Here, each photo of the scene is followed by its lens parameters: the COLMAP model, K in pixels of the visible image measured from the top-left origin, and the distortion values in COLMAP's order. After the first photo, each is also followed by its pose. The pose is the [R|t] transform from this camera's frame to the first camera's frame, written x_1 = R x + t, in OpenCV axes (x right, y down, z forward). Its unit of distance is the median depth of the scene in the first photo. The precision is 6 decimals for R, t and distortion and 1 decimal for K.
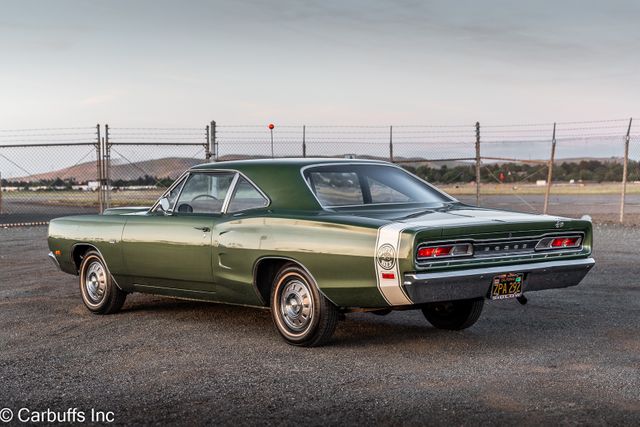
lens RADIAL K [[1251.0, 0, 320.0], [0, 1251.0, 213.5], [0, 0, 1]] dist [-0.044926, -0.190237]
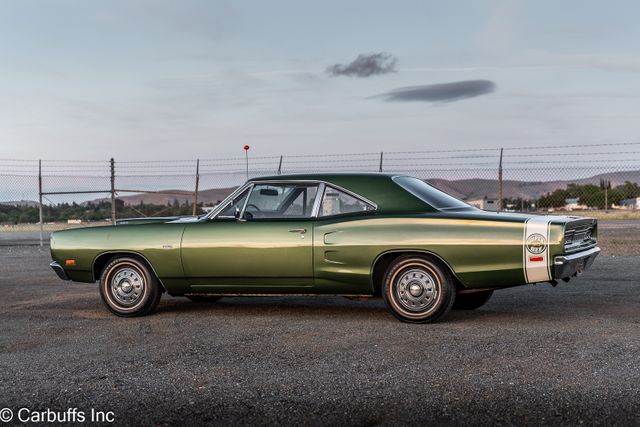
lens RADIAL K [[1148.2, 0, 320.0], [0, 1148.2, 213.5], [0, 0, 1]] dist [-0.005893, -0.091557]
pose [[0.877322, -0.003333, 0.479891, -0.596178], [0.020005, 0.999361, -0.029632, 0.028512], [-0.479486, 0.035597, 0.876827, 0.061405]]
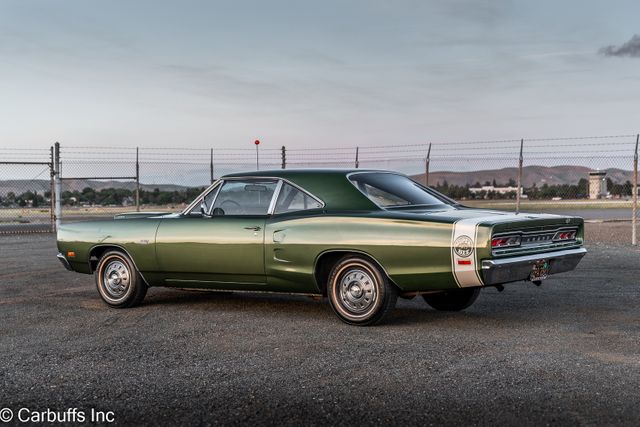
lens RADIAL K [[1107.1, 0, 320.0], [0, 1107.1, 213.5], [0, 0, 1]] dist [-0.009410, 0.006724]
pose [[0.967814, -0.004224, 0.251630, -0.295510], [0.008344, 0.999848, -0.015306, 0.015127], [-0.251527, 0.016913, 0.967703, -0.000703]]
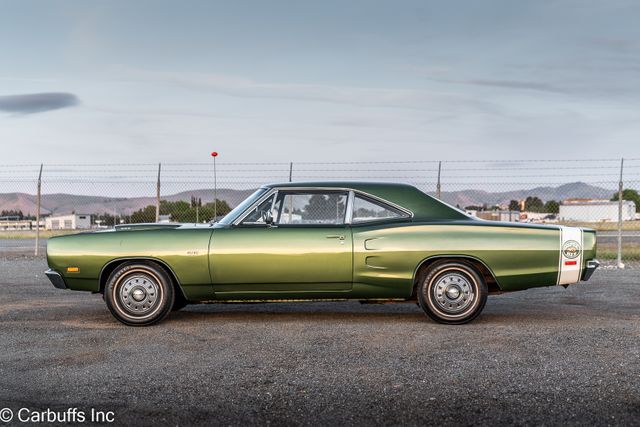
lens RADIAL K [[1148.2, 0, 320.0], [0, 1148.2, 213.5], [0, 0, 1]] dist [-0.005893, -0.091557]
pose [[0.645905, 0.013588, 0.763297, -0.950314], [0.021503, 0.999121, -0.035982, 0.029211], [-0.763115, 0.039654, 0.645045, 0.317331]]
